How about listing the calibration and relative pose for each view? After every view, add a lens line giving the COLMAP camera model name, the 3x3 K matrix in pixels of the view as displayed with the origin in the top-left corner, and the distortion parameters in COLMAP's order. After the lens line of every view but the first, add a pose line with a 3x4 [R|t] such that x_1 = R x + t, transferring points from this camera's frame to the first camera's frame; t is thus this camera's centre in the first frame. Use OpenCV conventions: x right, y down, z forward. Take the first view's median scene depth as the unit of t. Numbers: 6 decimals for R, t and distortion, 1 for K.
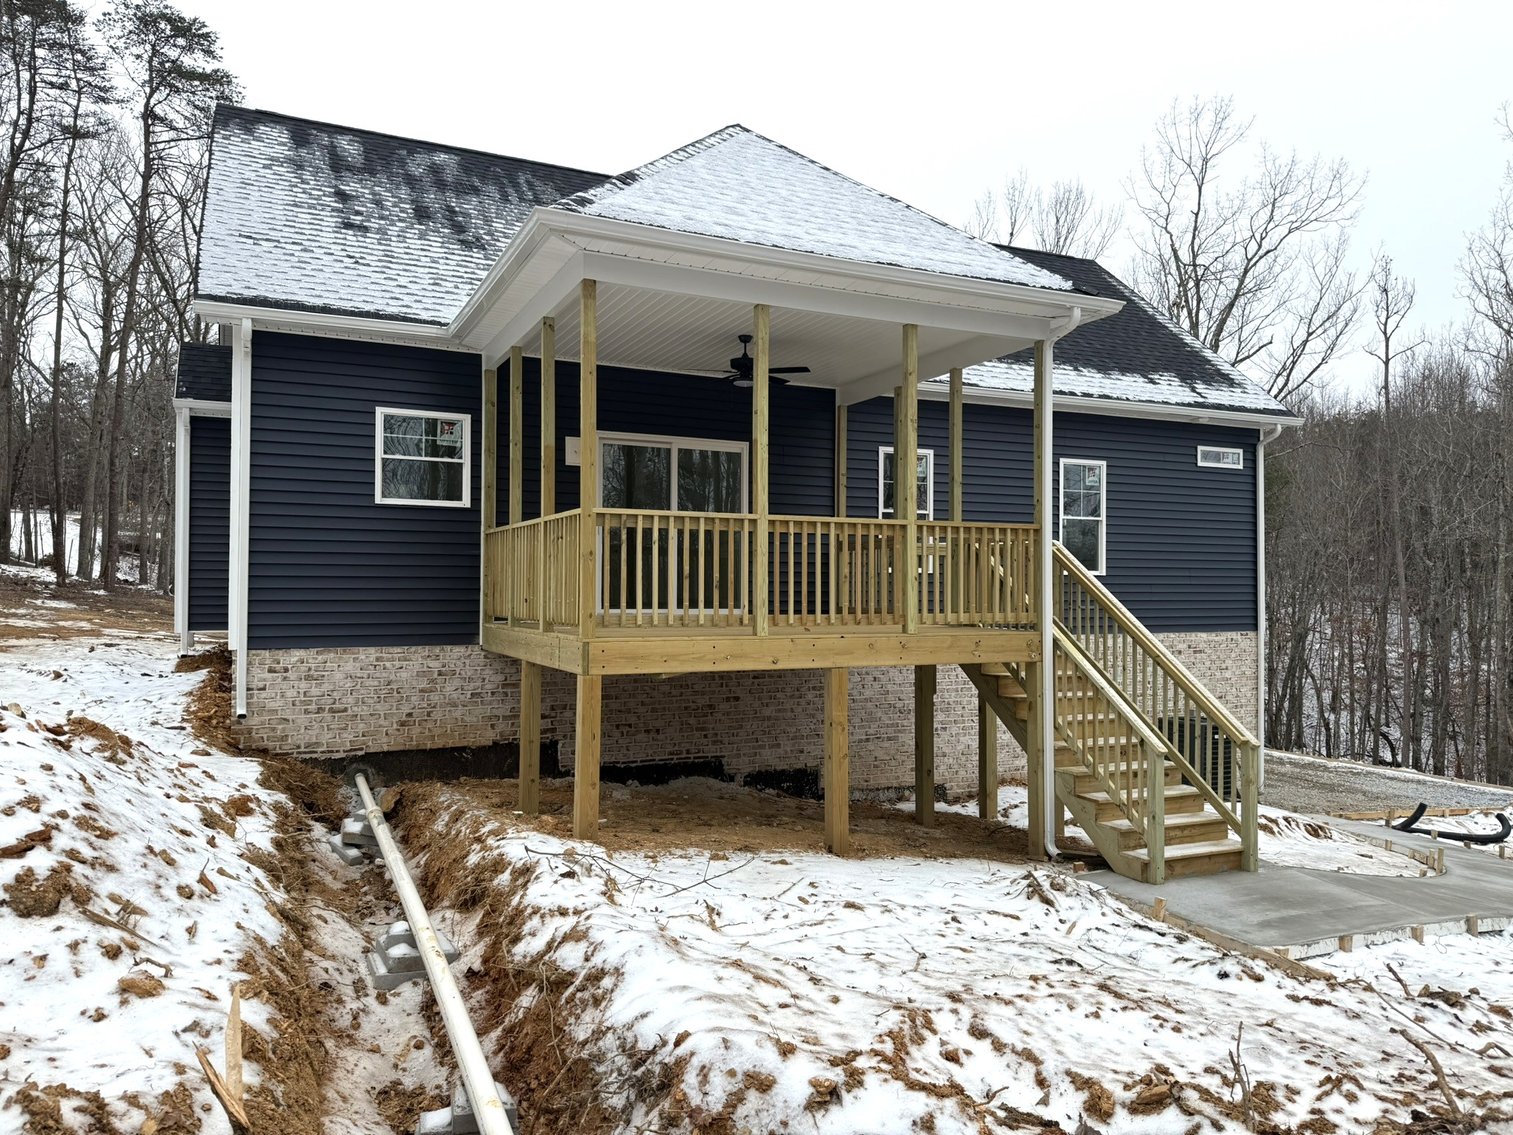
lens RADIAL K [[1057.5, 0, 756.5], [0, 1057.5, 567.5], [0, 0, 1]] dist [0.102822, -0.132478]
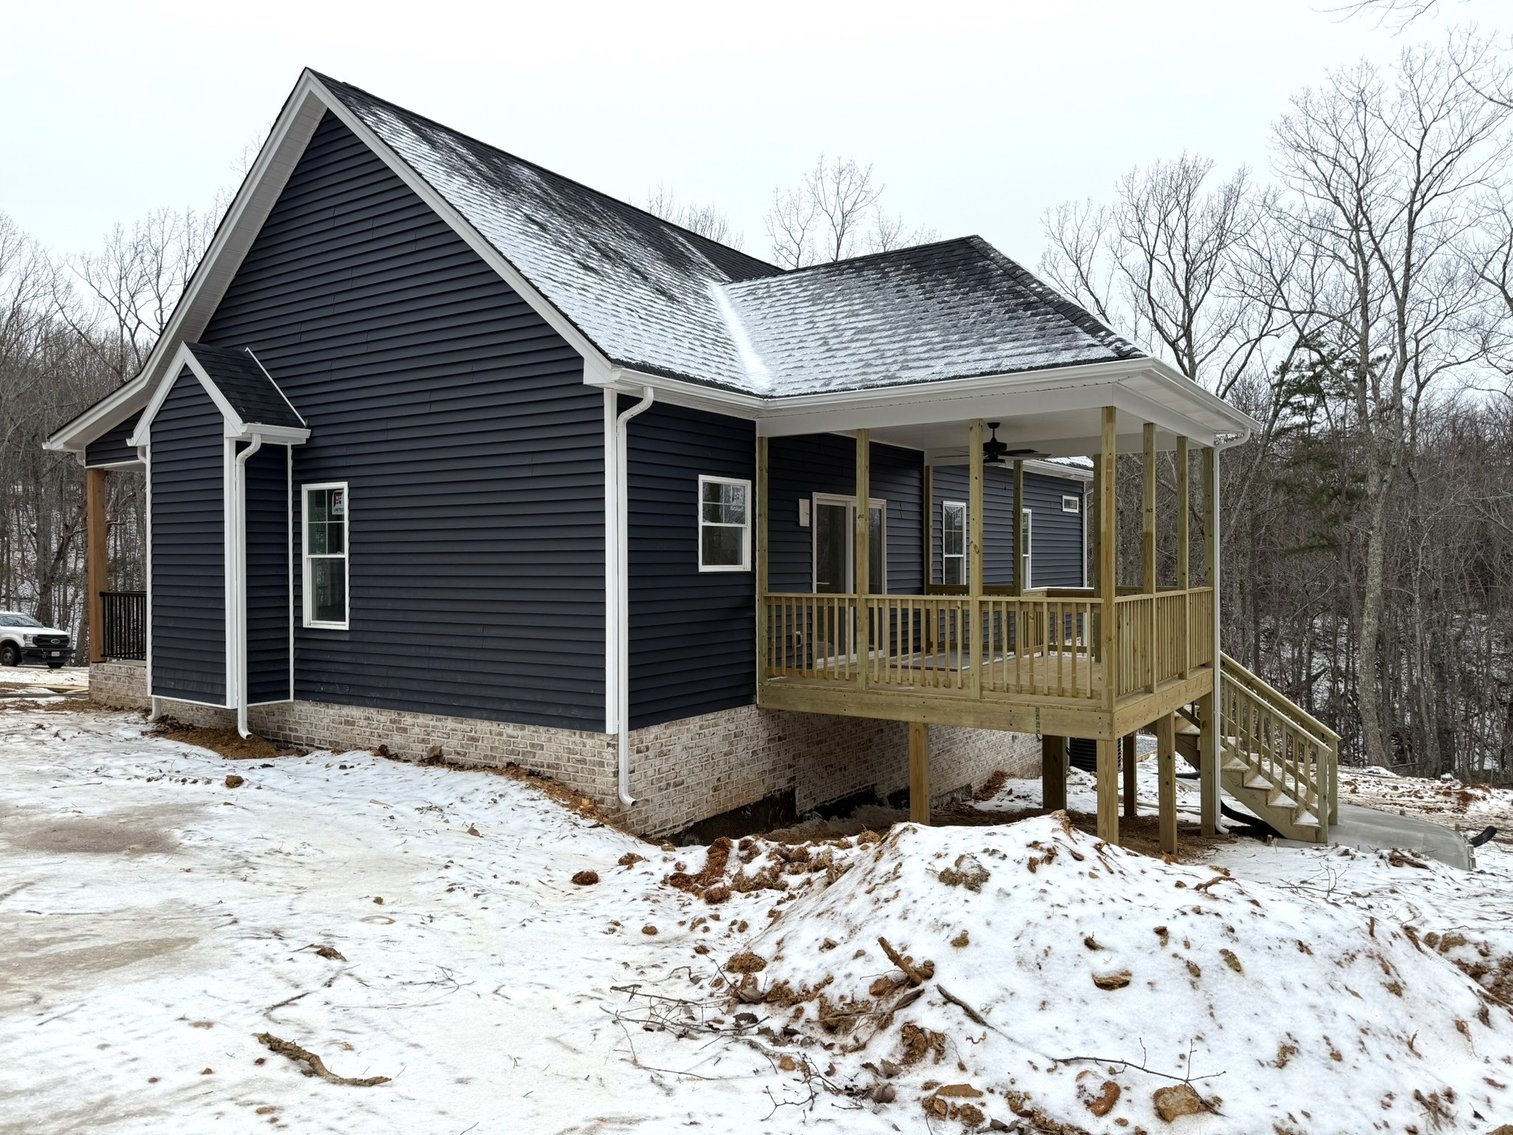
lens RADIAL K [[1052.2, 0, 756.5], [0, 1052.2, 567.5], [0, 0, 1]] dist [0.194530, -0.400662]
pose [[0.862714, -0.011319, 0.505566, -0.796638], [-0.003627, 0.999585, 0.028570, -0.091113], [-0.505679, -0.026482, 0.862315, 0.124310]]
